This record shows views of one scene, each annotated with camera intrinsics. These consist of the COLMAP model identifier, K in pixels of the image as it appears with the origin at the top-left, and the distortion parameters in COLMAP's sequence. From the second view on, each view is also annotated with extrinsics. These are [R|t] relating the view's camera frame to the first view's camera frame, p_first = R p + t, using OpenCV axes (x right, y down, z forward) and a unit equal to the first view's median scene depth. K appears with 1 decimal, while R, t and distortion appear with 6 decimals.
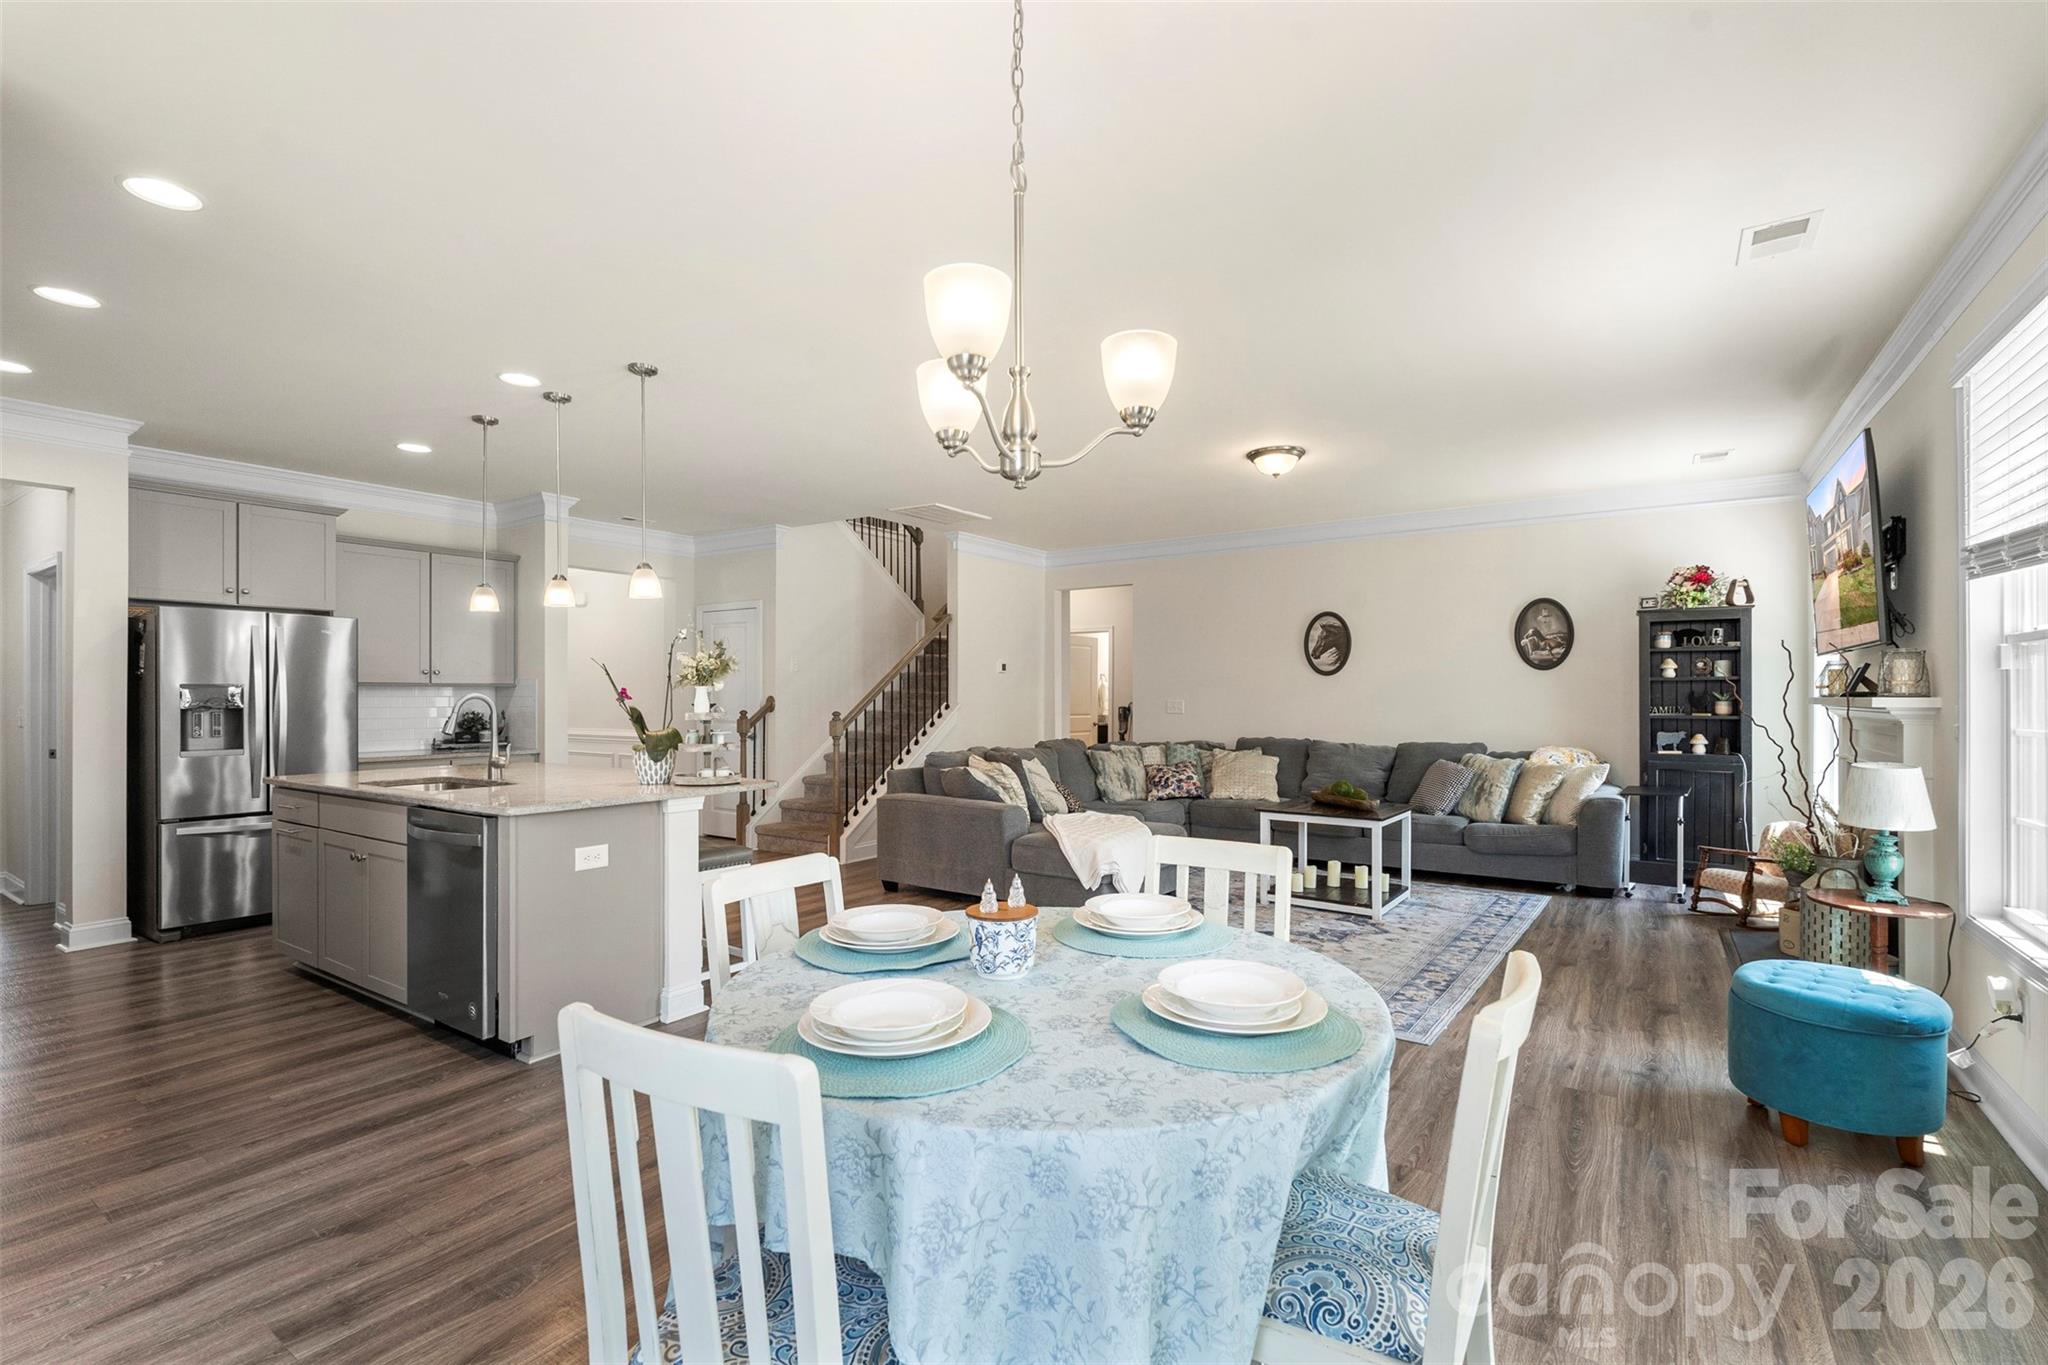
lens RADIAL K [[904.5, 0, 1021.0], [0, 904.5, 693.8], [0, 0, 1]] dist [-0.003476, -0.000732]
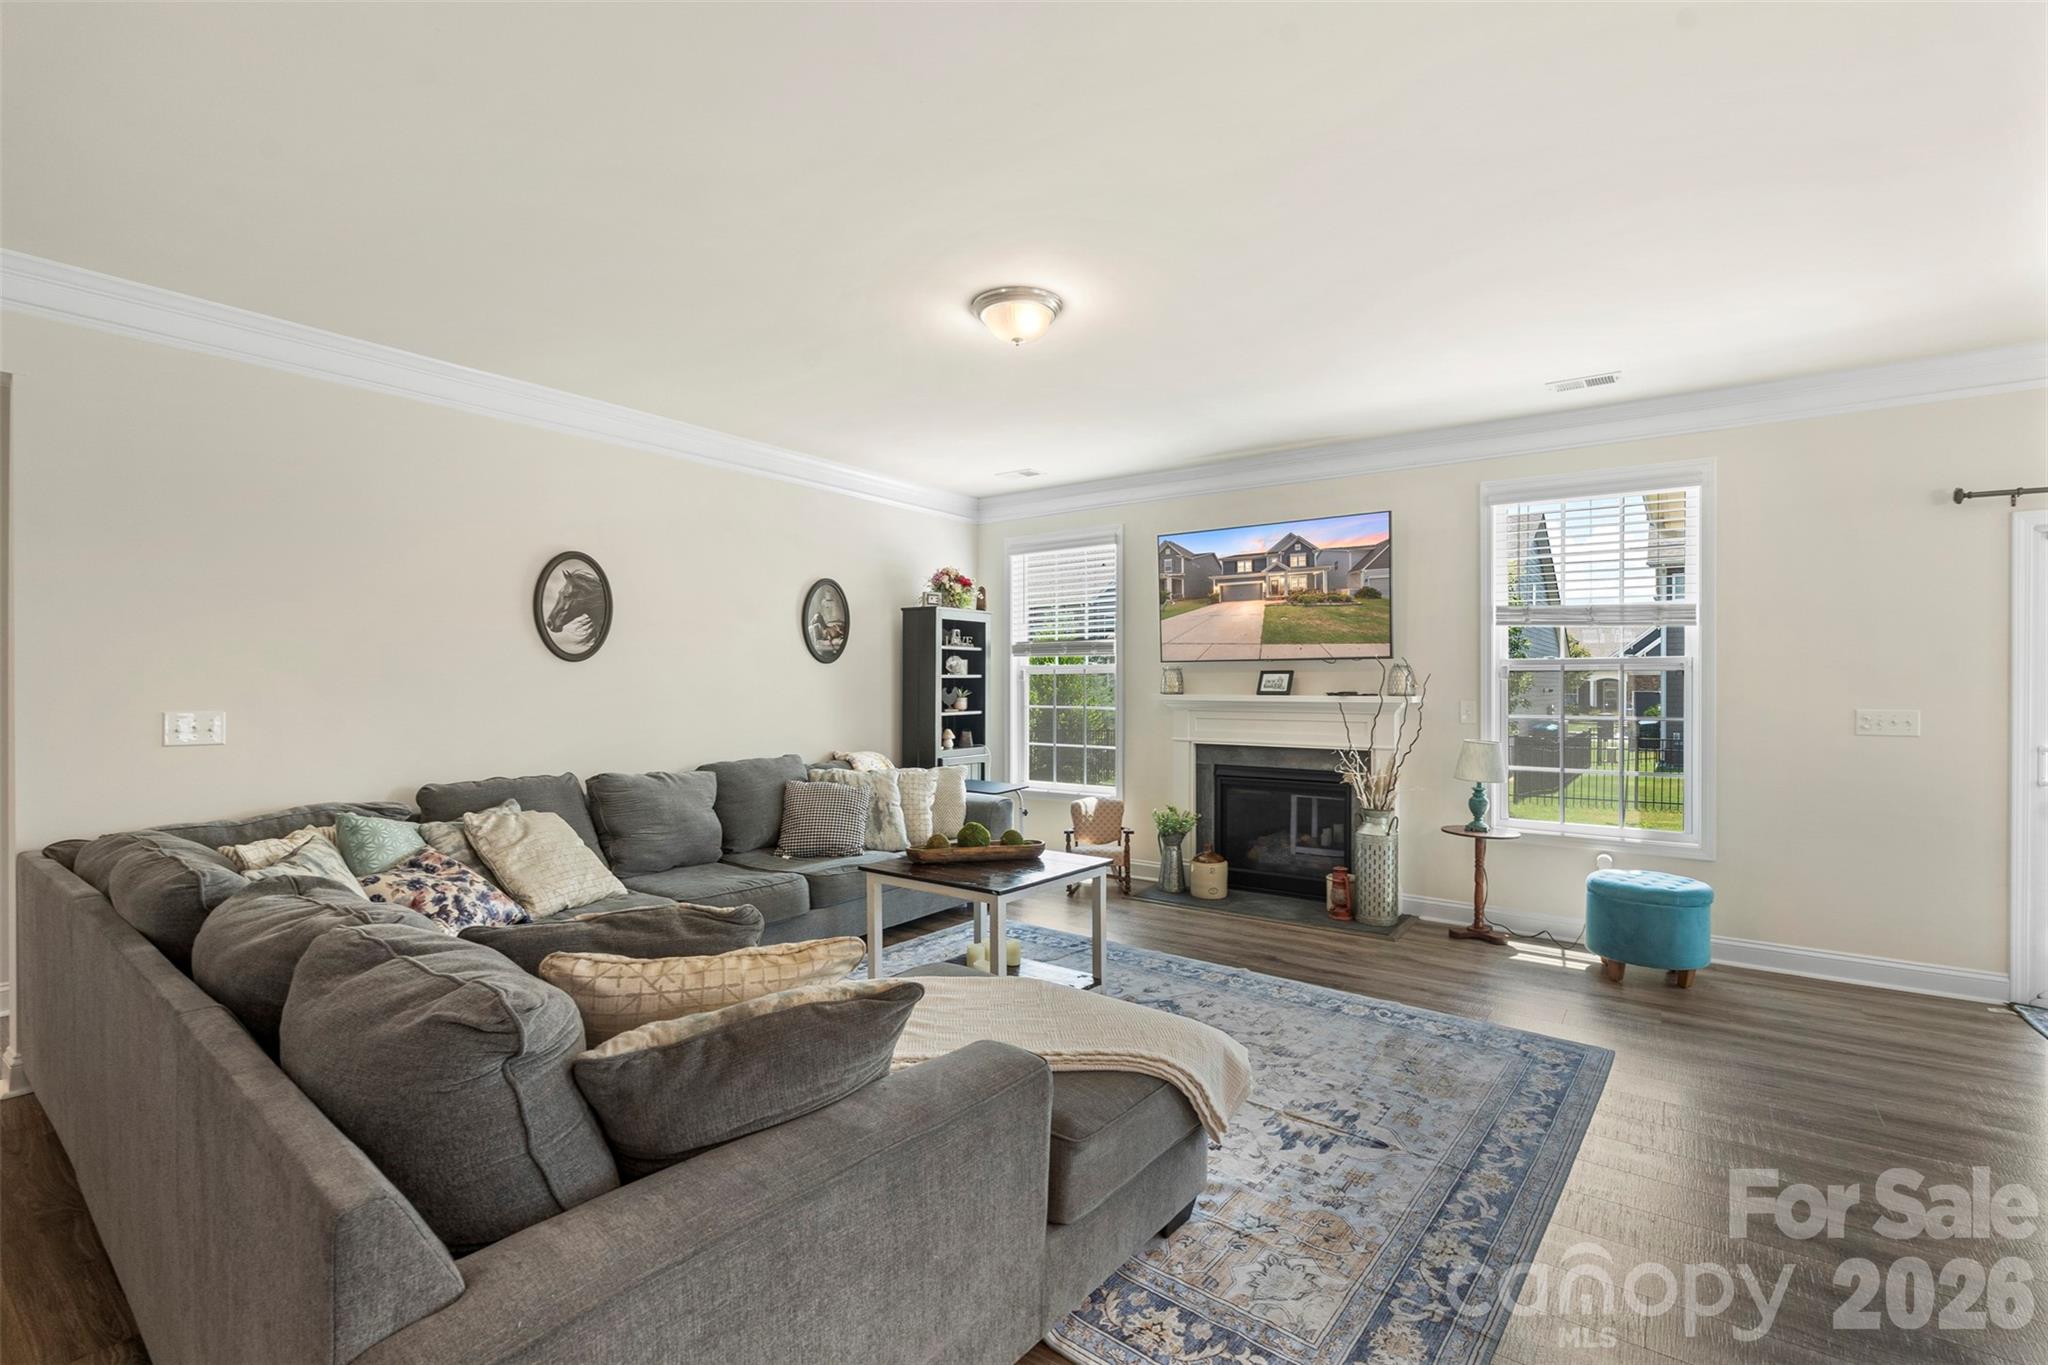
lens RADIAL K [[904.5, 0, 1024.6], [0, 904.5, 700.9], [0, 0, 1]] dist [-0.003476, -0.000732]
pose [[0.030426, -0.018312, 0.999369, -0.270991], [-0.006195, 0.999809, 0.018509, -0.007831], [-0.999518, -0.006755, 0.030306, 0.785287]]
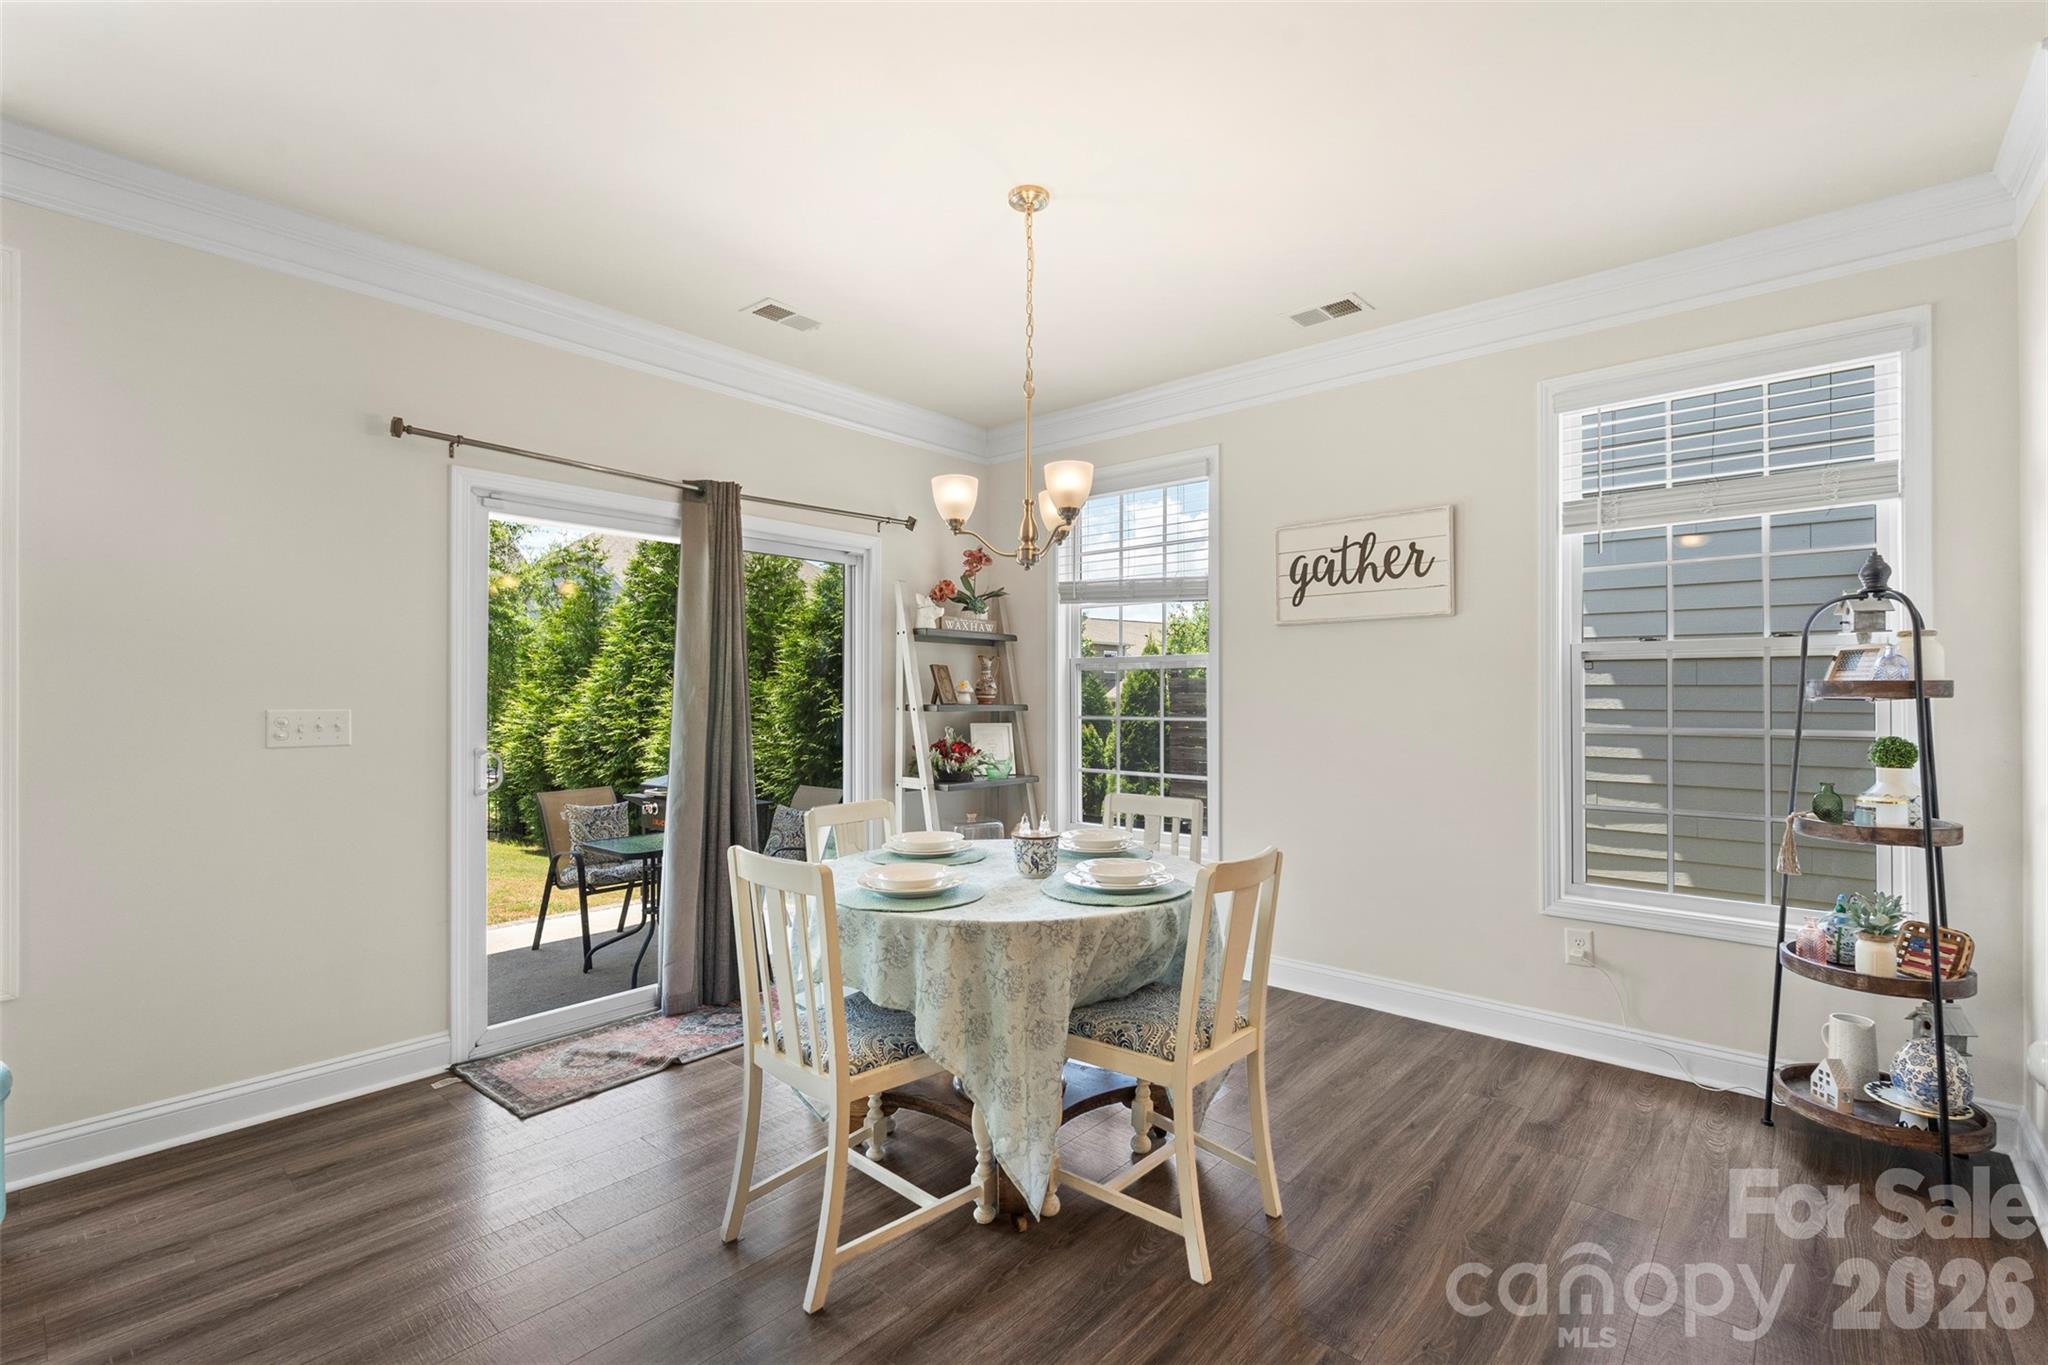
lens RADIAL K [[904.5, 0, 1038.0], [0, 904.5, 681.7], [0, 0, 1]] dist [-0.003476, -0.000732]
pose [[-0.993166, -0.000144, 0.116714, -0.047715], [-0.002323, 0.999825, -0.018536, -0.000650], [-0.116691, -0.018680, -0.992993, 0.612894]]
